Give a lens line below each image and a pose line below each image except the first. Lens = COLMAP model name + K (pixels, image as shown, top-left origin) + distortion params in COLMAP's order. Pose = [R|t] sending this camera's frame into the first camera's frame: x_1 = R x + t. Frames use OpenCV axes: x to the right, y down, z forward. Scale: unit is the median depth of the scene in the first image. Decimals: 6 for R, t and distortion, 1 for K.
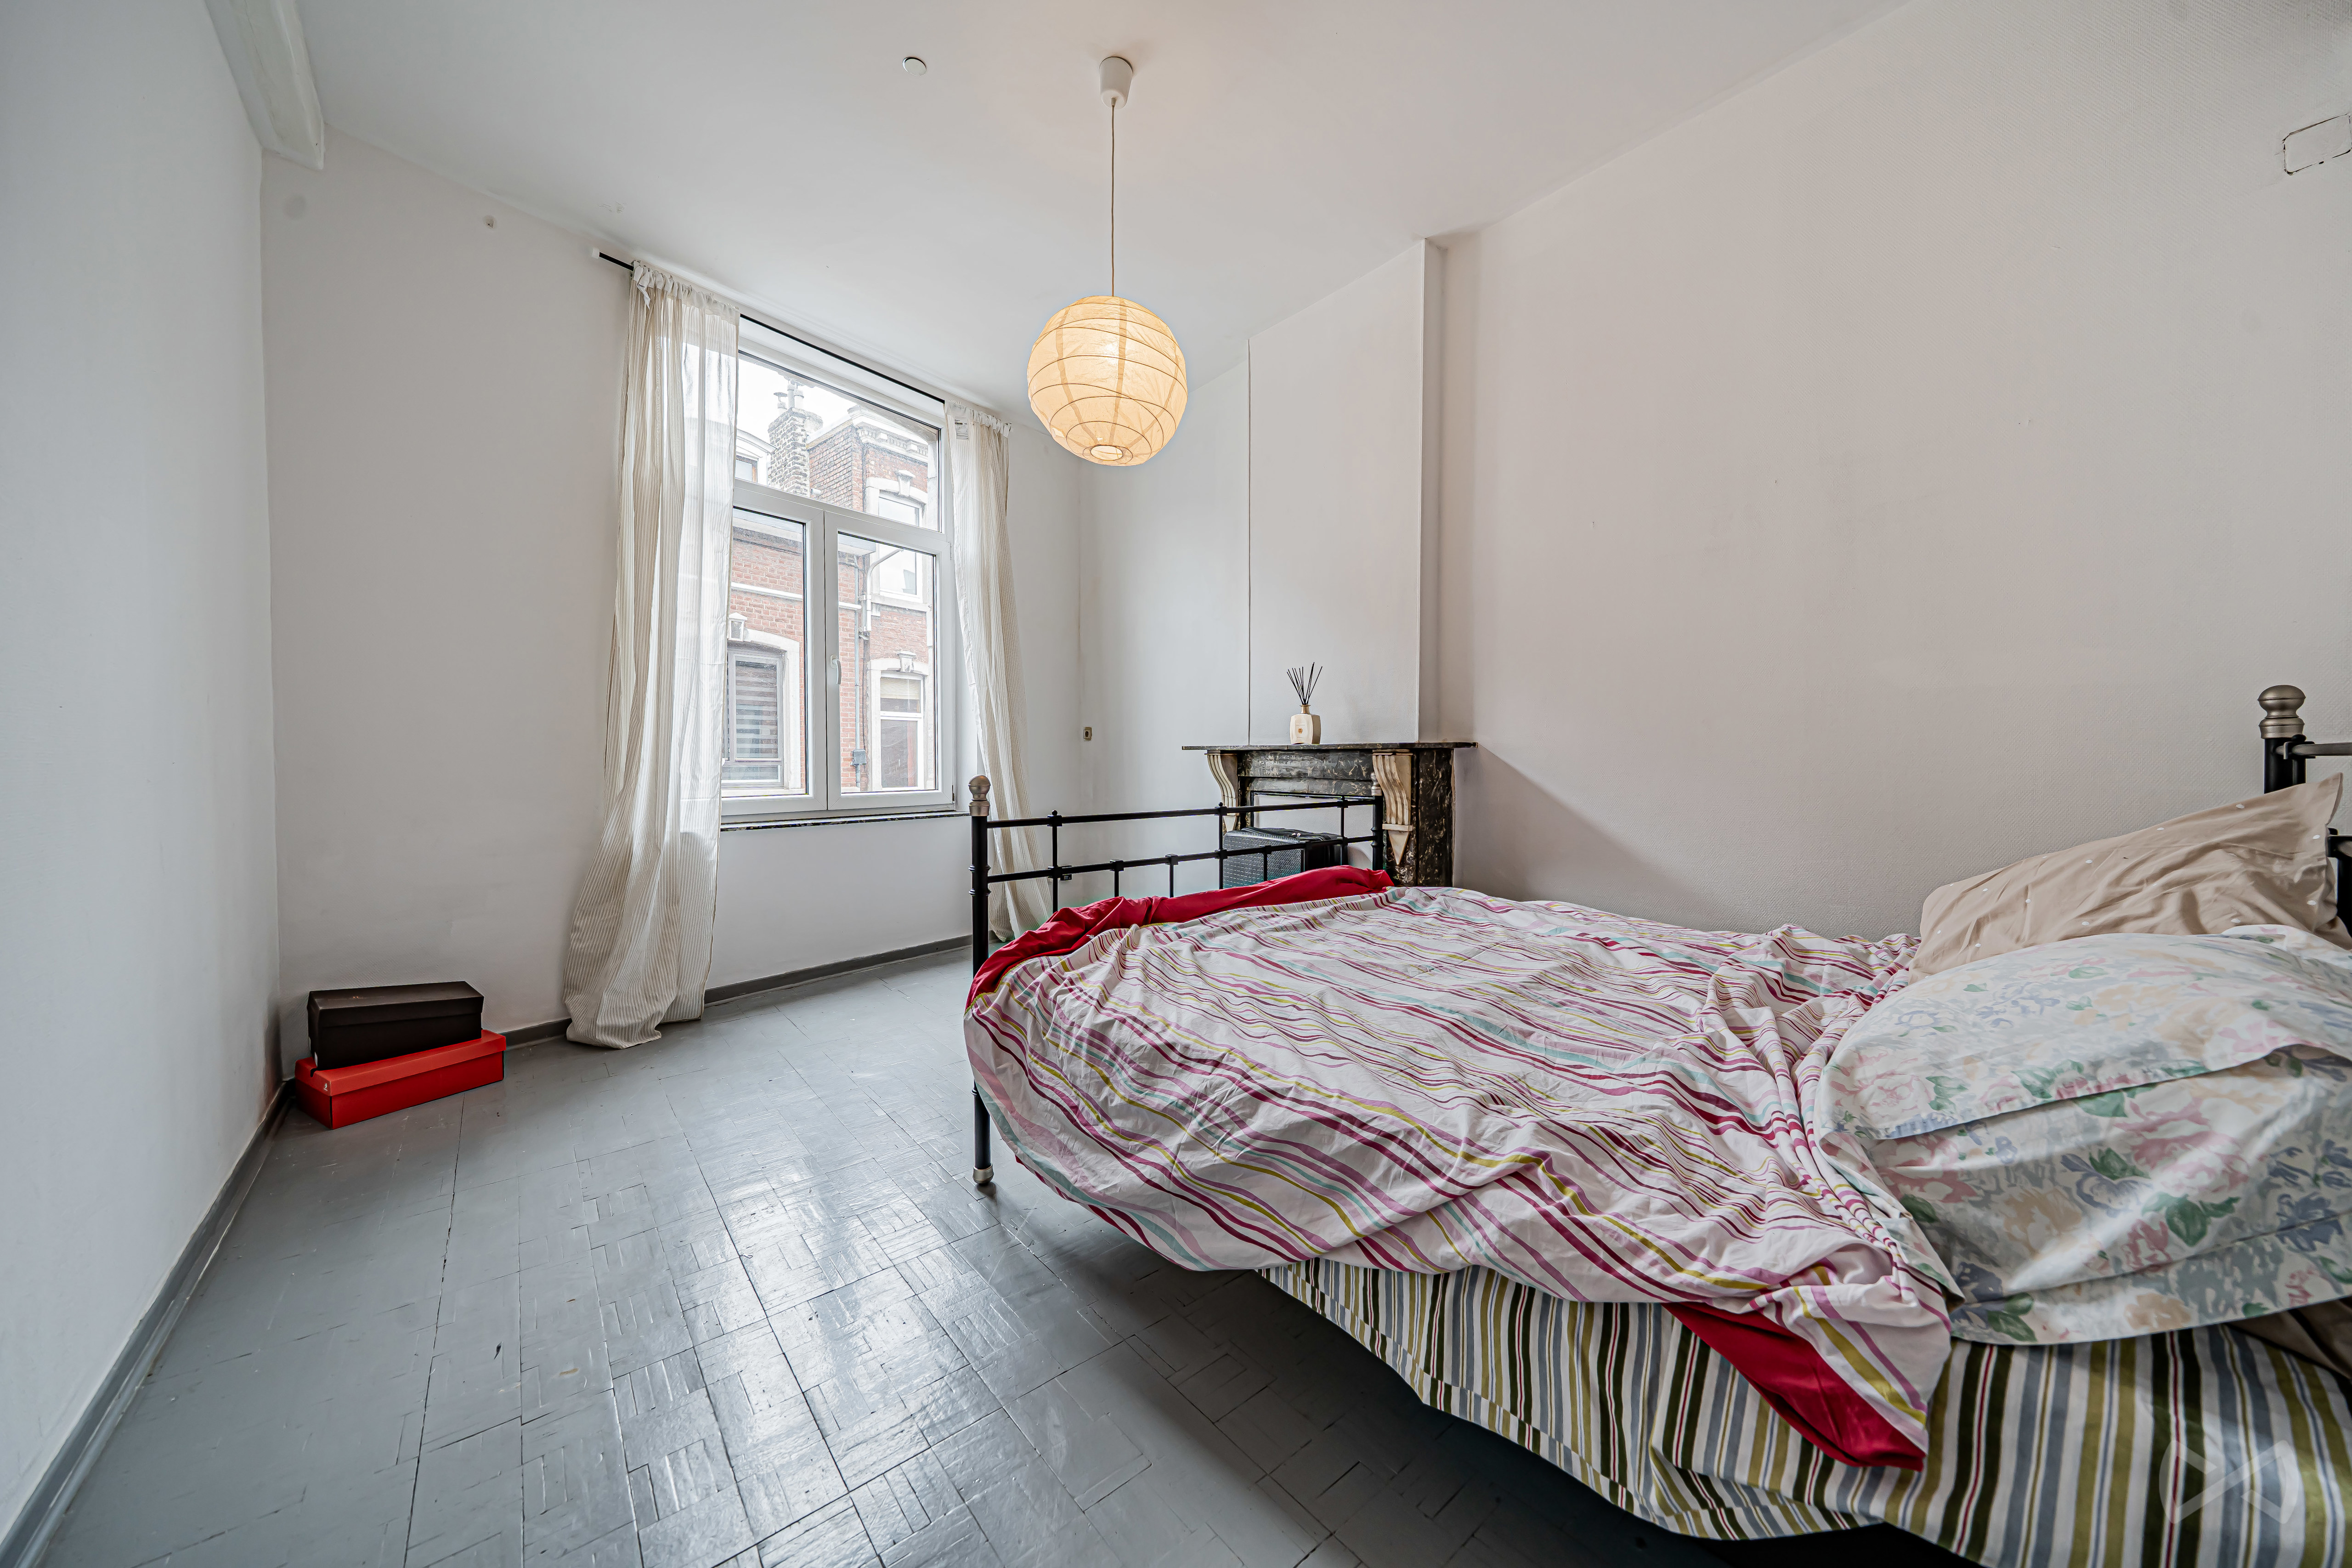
lens RADIAL K [[811.1, 0, 1171.7], [0, 811.1, 775.7], [0, 0, 1]] dist [0.000116, 0.000003]
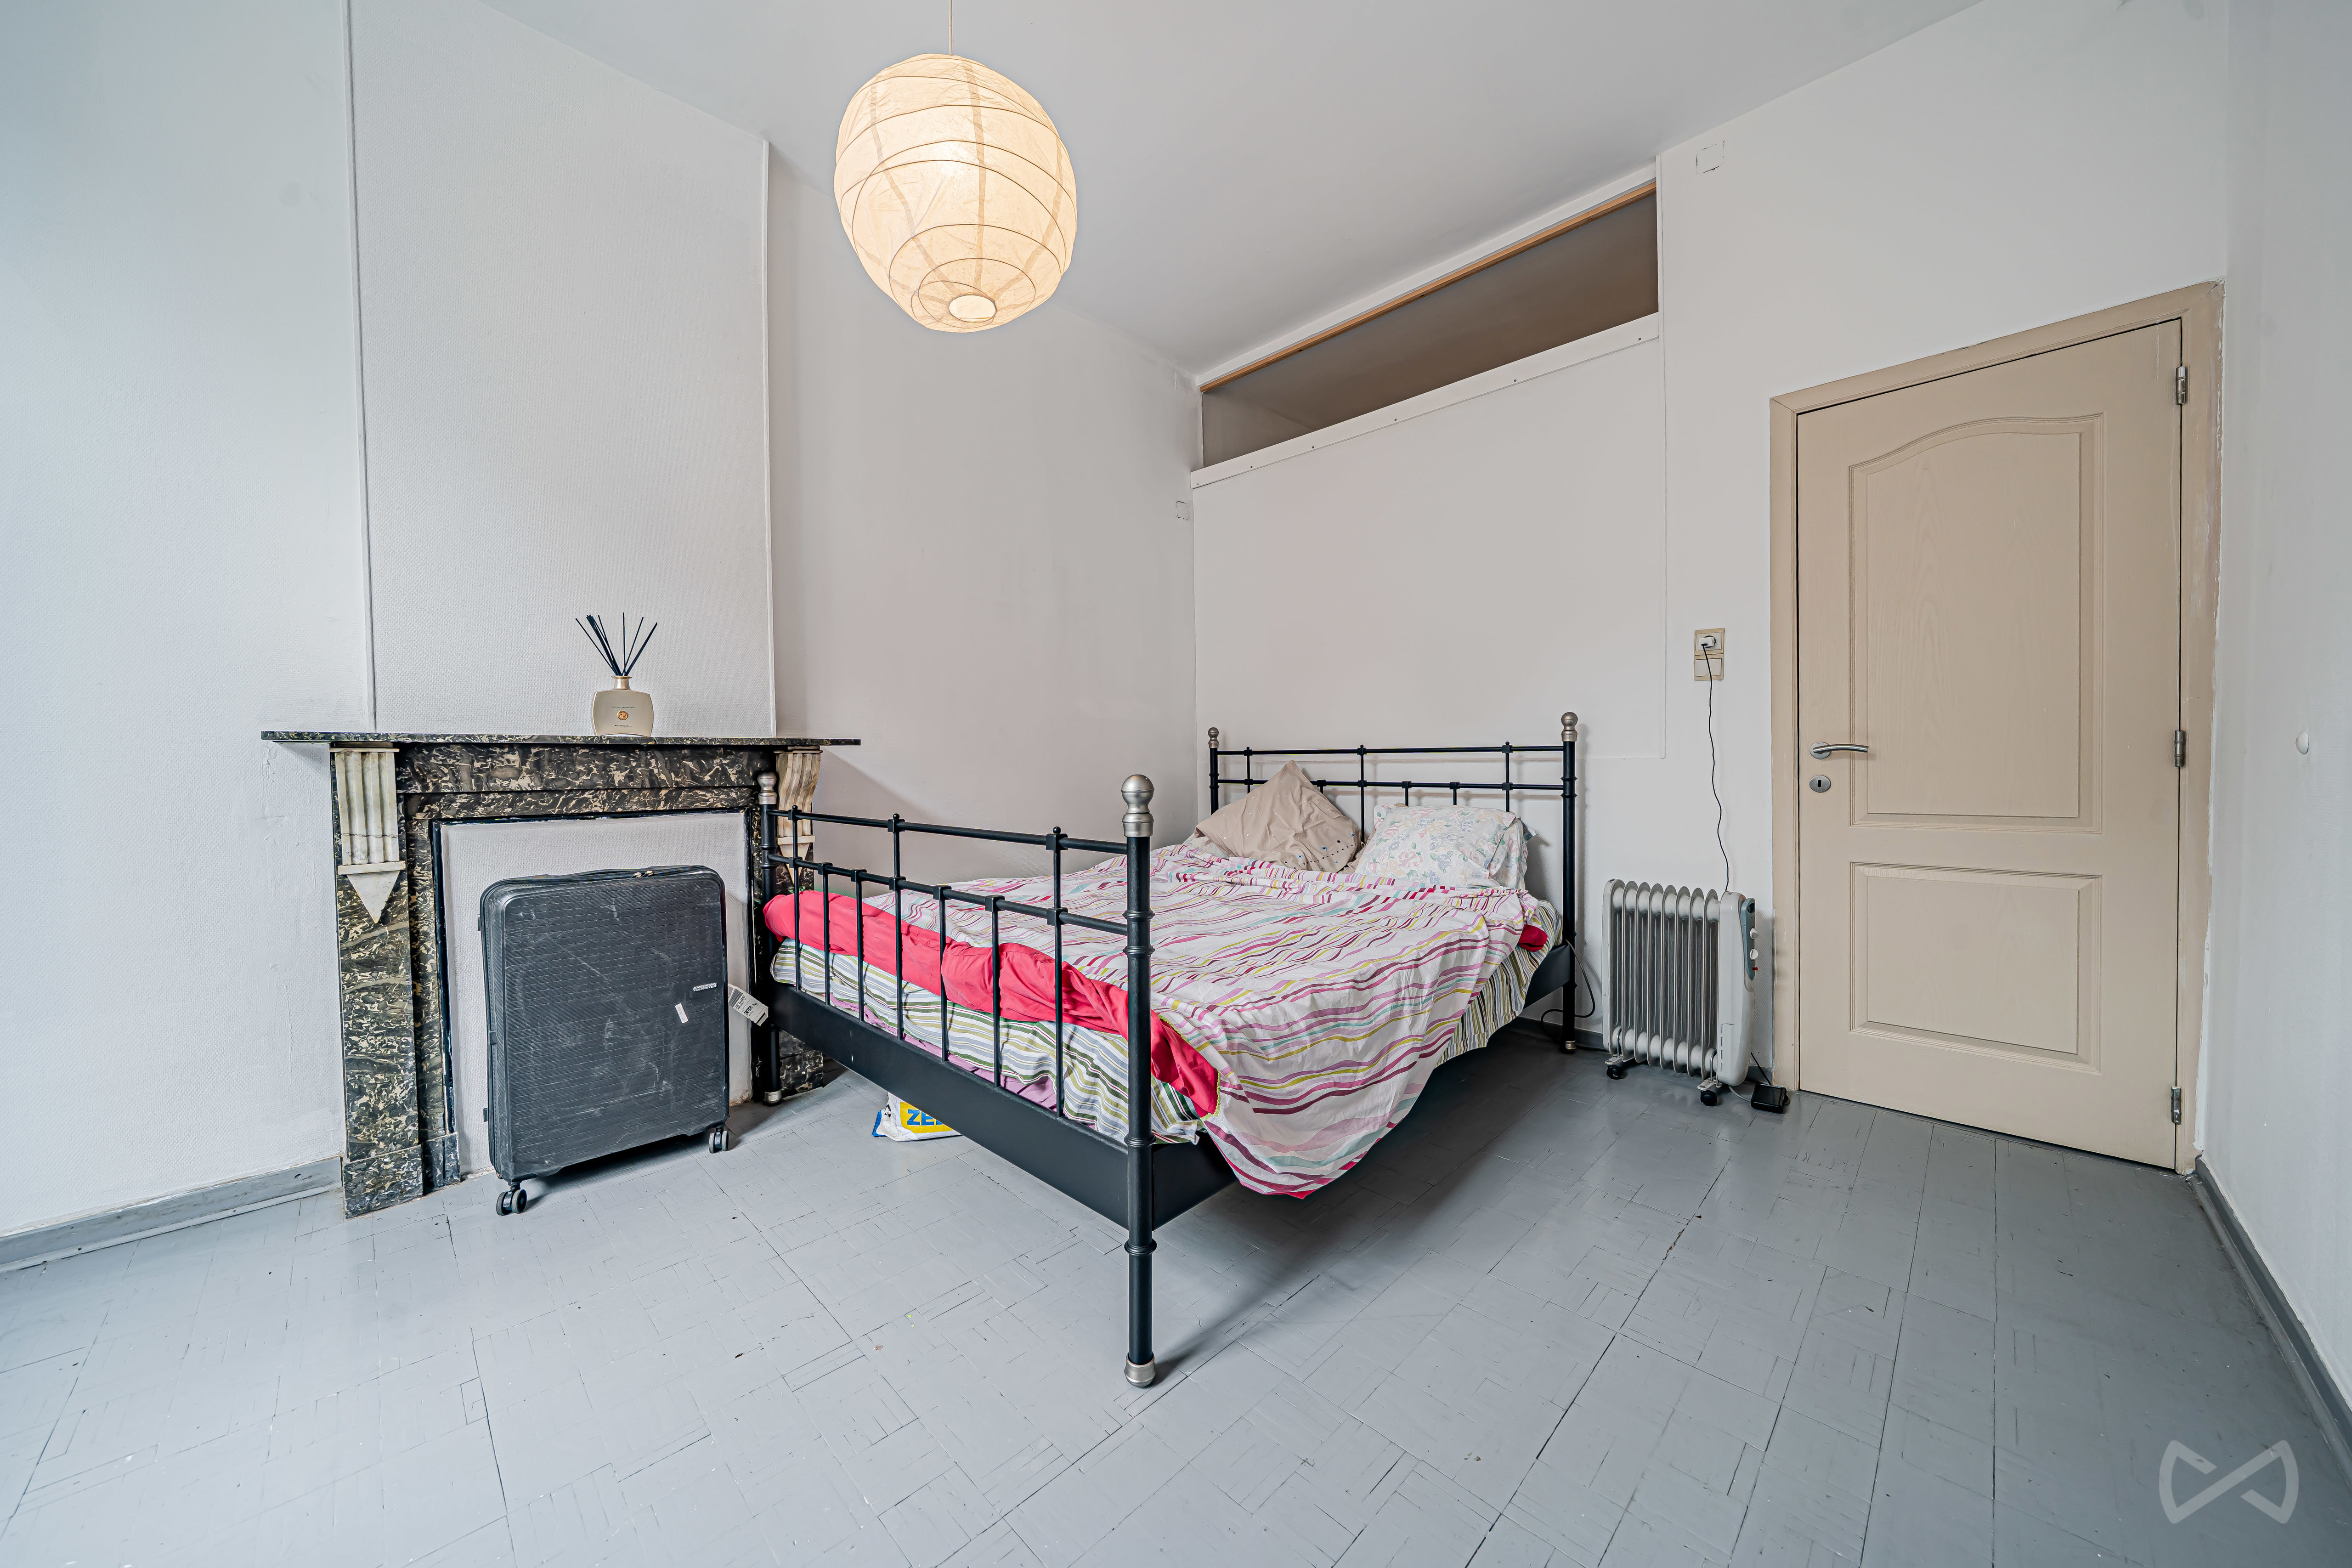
lens RADIAL K [[811.1, 0, 1171.7], [0, 811.1, 775.7], [0, 0, 1]] dist [0.000116, 0.000003]
pose [[-0.104572, -0.021065, 0.994294, -1.246306], [0.021777, 0.999487, 0.023466, -0.021274], [-0.994279, 0.024107, -0.104059, 1.441361]]
